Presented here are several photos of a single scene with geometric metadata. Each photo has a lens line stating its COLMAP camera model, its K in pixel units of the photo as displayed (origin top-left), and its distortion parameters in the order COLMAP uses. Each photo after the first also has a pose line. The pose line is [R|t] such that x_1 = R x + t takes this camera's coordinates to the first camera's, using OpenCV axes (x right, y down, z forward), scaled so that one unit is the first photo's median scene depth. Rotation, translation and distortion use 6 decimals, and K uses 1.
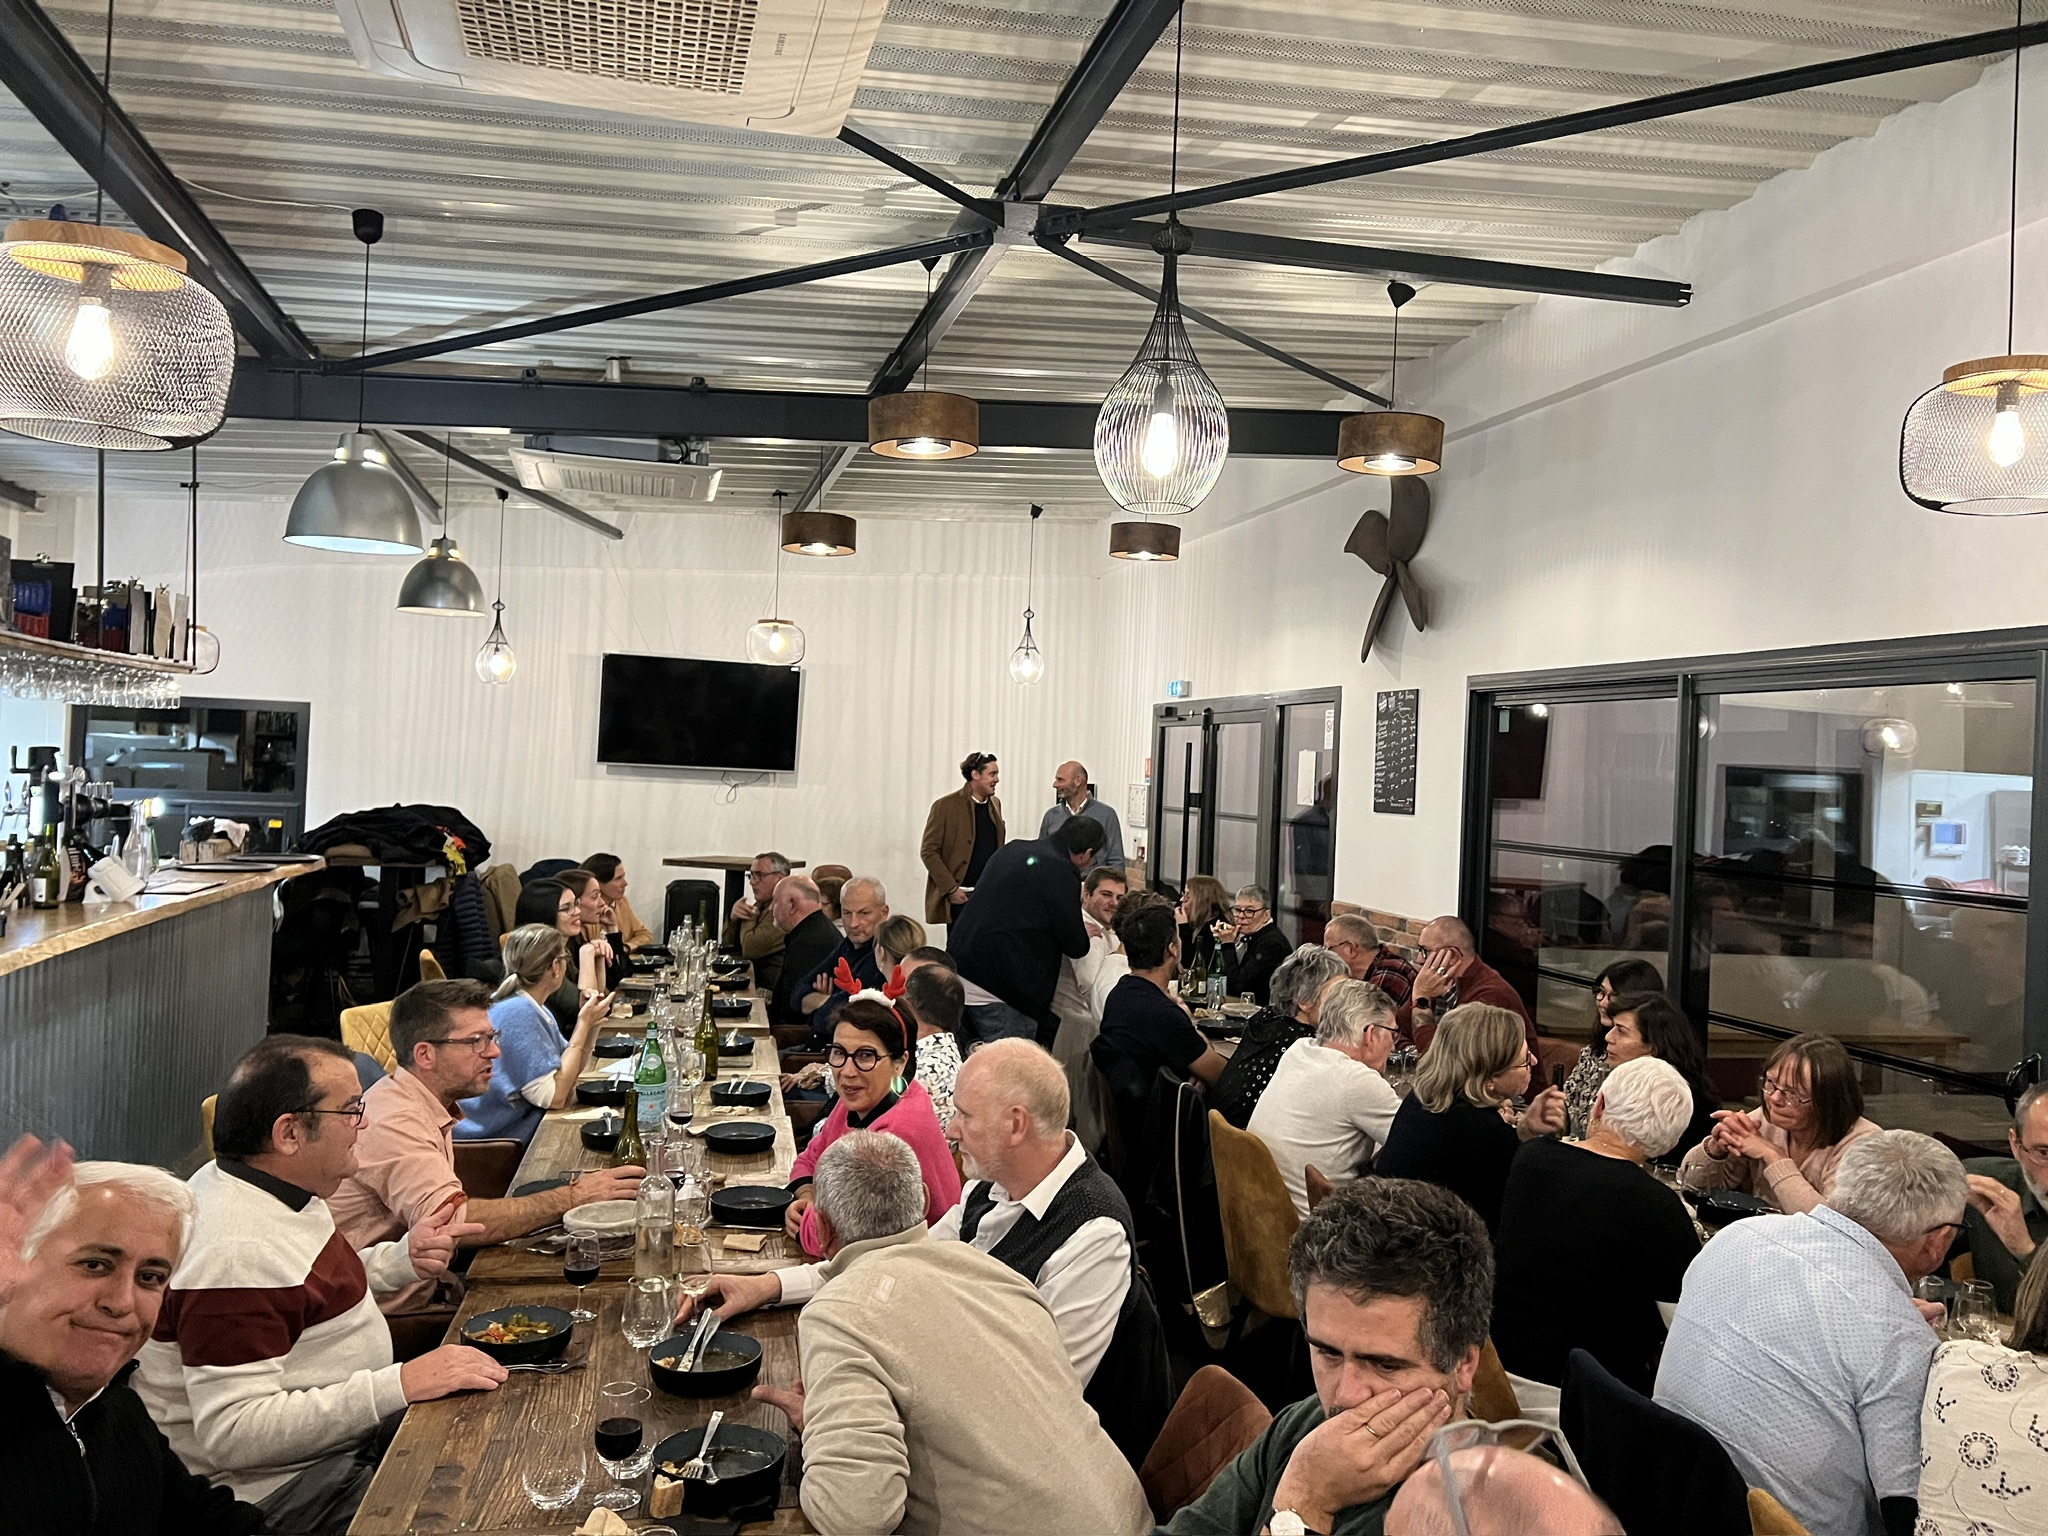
lens RADIAL K [[1534.2, 0, 1038.8], [0, 1534.2, 787.7], [0, 0, 1]] dist [0.027965, -0.023113]
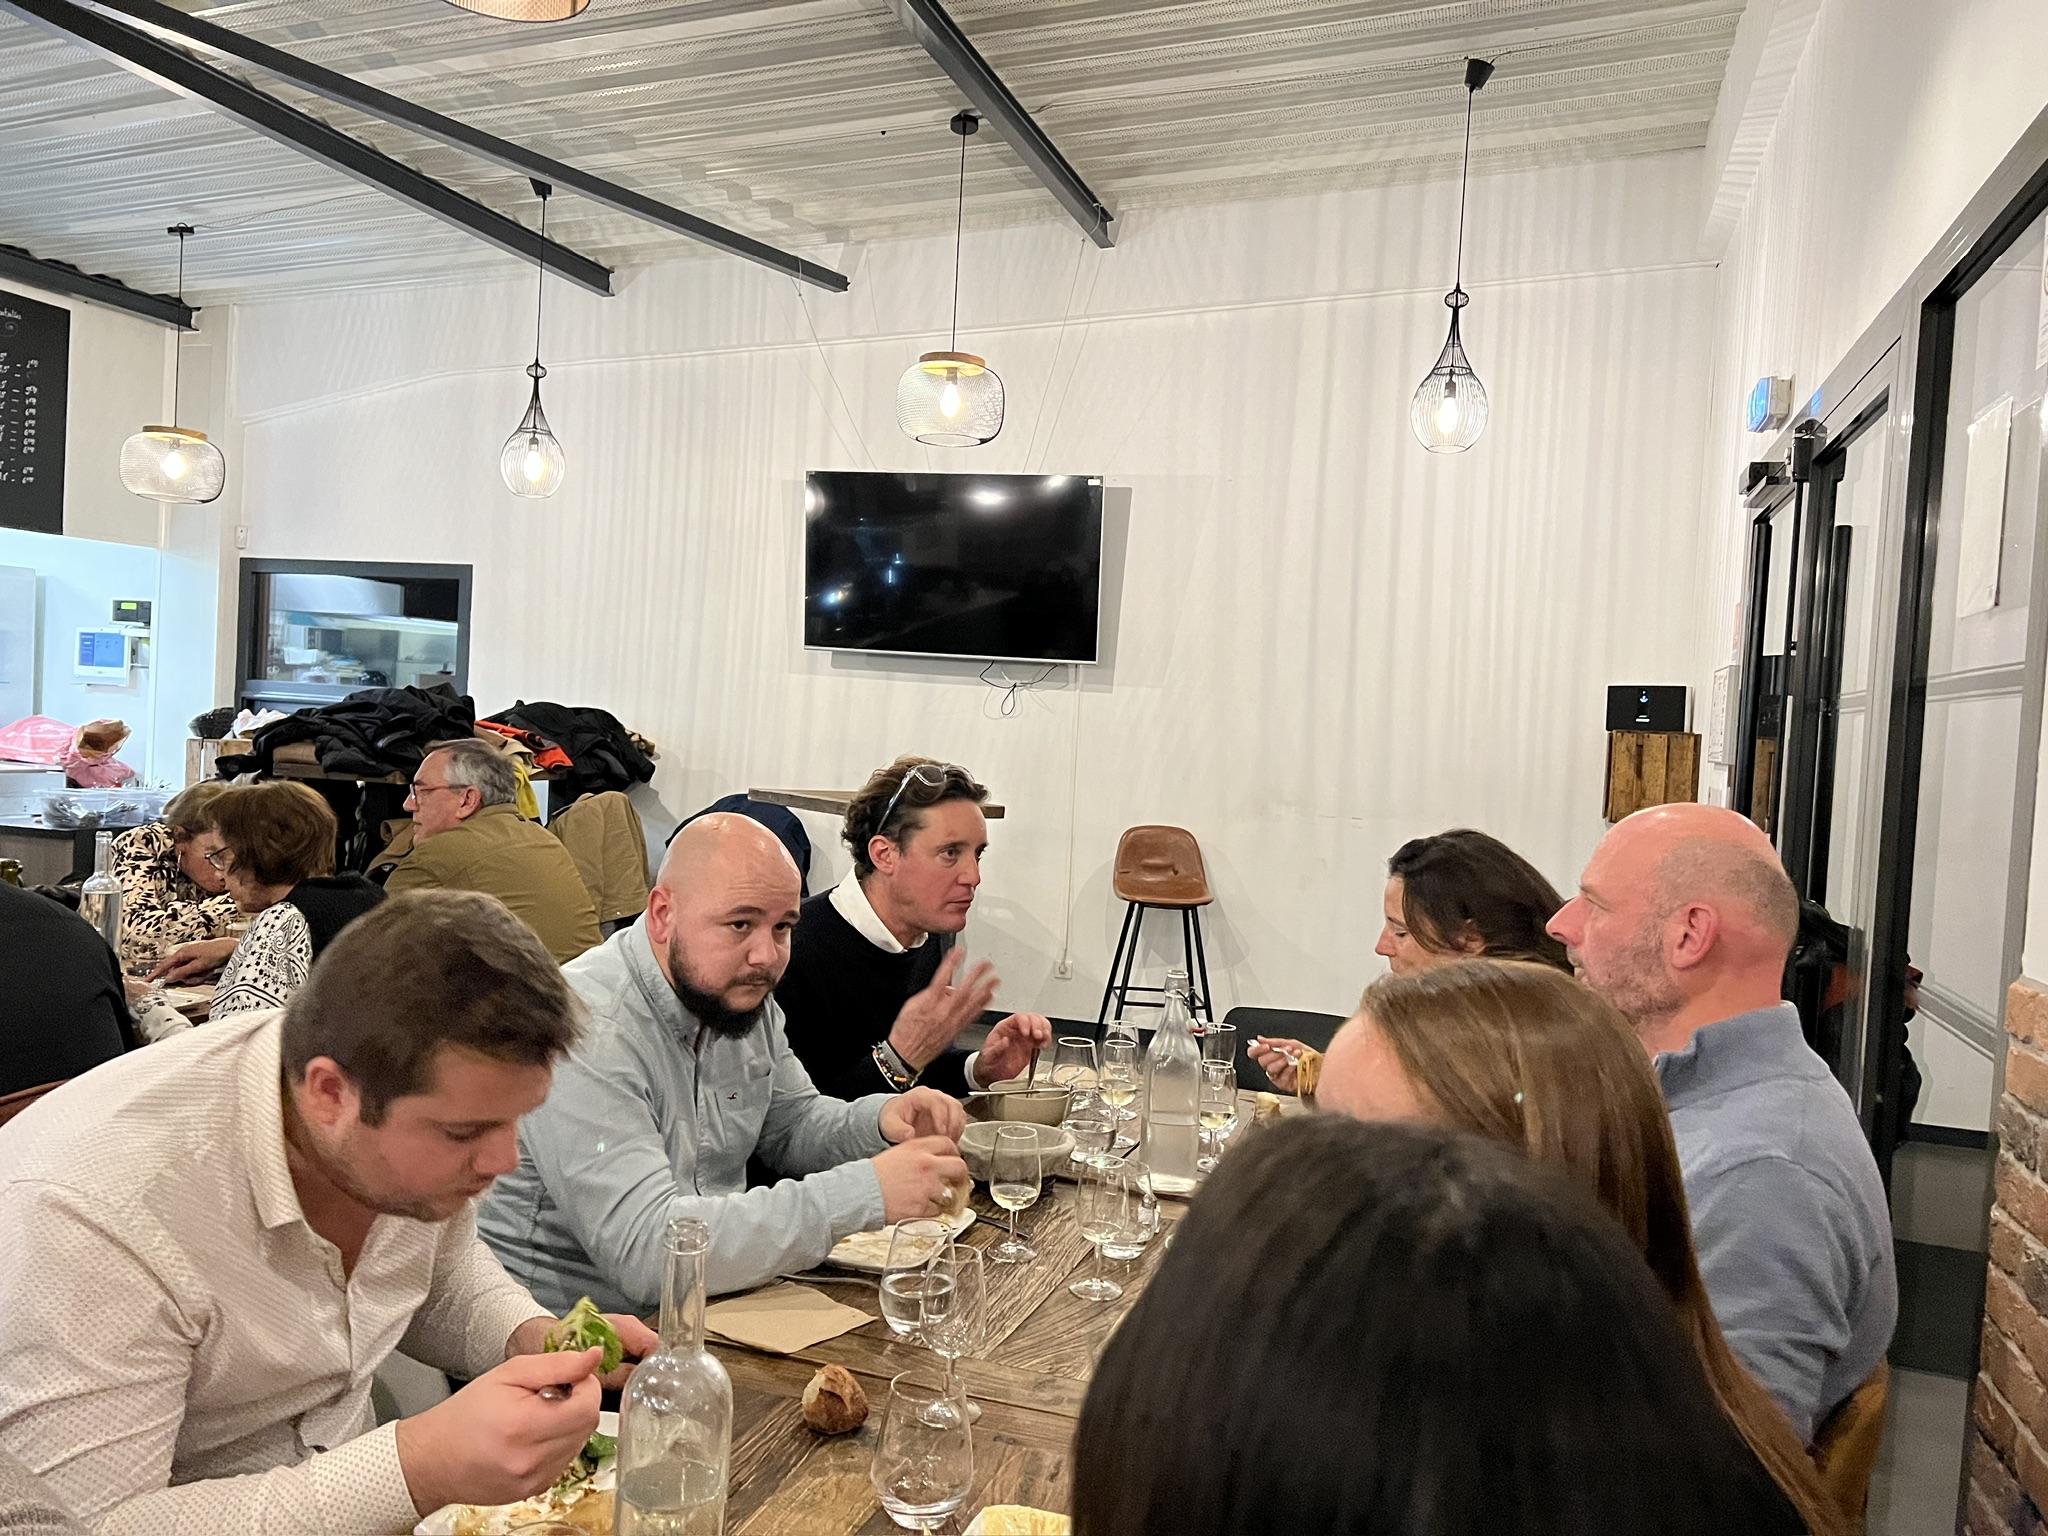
lens RADIAL K [[1534.2, 0, 1015.1], [0, 1534.2, 810.5], [0, 0, 1]] dist [0.027965, -0.023113]
pose [[0.840397, 0.033312, -0.540947, 0.220145], [-0.025108, 0.999431, 0.022538, 0.057982], [0.541390, -0.005359, 0.840755, 0.814717]]
